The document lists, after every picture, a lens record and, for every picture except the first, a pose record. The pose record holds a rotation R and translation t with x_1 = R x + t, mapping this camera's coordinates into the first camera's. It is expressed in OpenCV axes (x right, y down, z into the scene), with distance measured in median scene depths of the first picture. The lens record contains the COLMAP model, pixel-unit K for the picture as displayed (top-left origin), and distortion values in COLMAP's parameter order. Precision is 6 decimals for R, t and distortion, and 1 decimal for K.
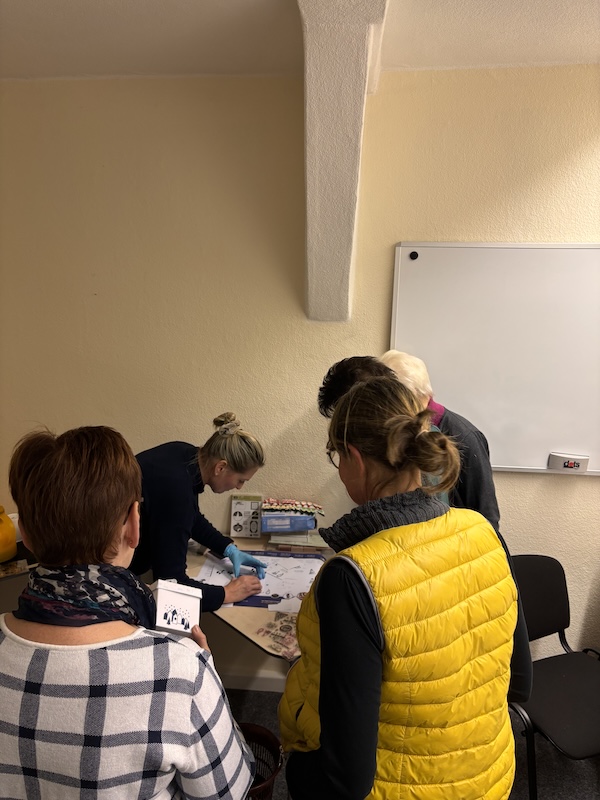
lens RADIAL K [[601.9, 0, 300.0], [0, 601.9, 400.0], [0, 0, 1]] dist [0.057357, -0.003492]
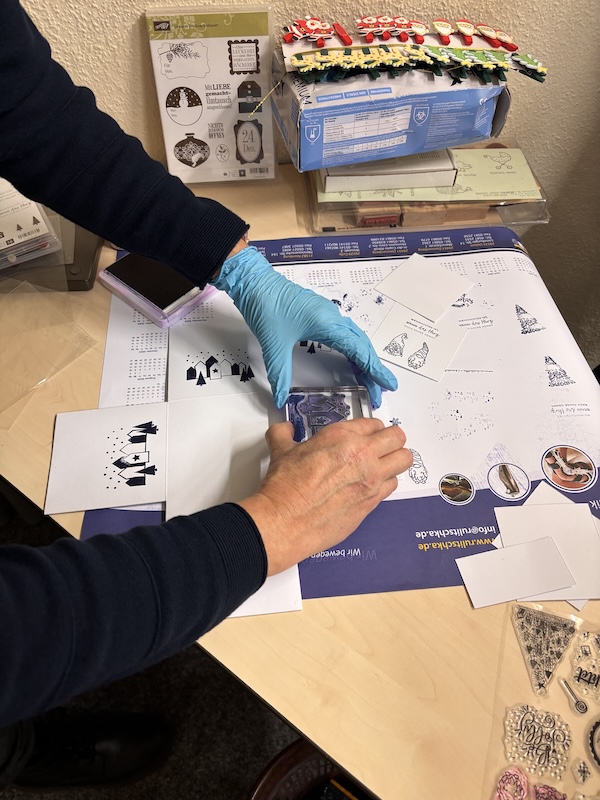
lens RADIAL K [[614.7, 0, 300.0], [0, 614.7, 400.0], [0, 0, 1]] dist [0.005312, 0.003291]
pose [[0.984467, -0.146979, 0.096036, -0.101866], [0.047379, 0.749091, 0.660771, 0.117036], [-0.169059, -0.645957, 0.744418, 0.734537]]
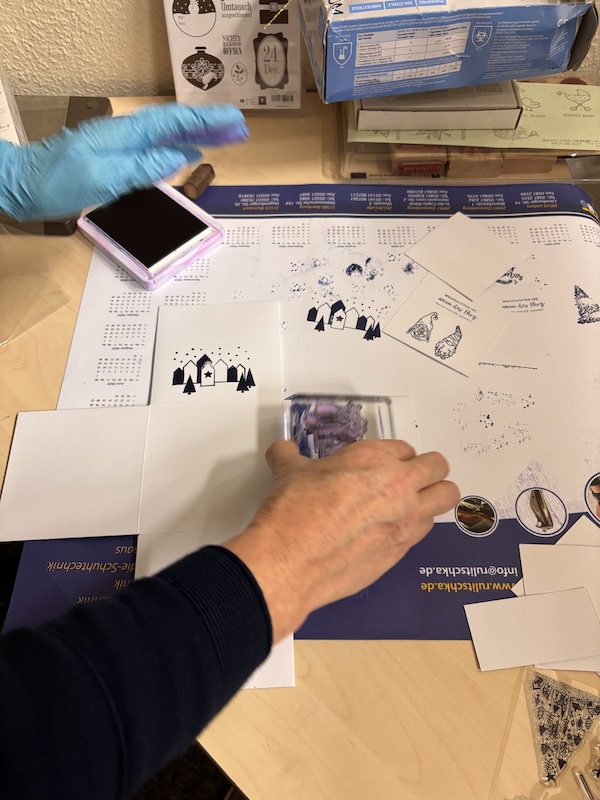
lens RADIAL K [[620.2, 0, 303.5], [0, 620.2, 405.4], [0, 0, 1]] dist [0.005438, -0.013557]
pose [[0.996326, -0.081288, 0.026974, -0.084453], [0.035351, 0.677171, 0.734976, 0.129821], [-0.078010, -0.731322, 0.677556, 0.769610]]
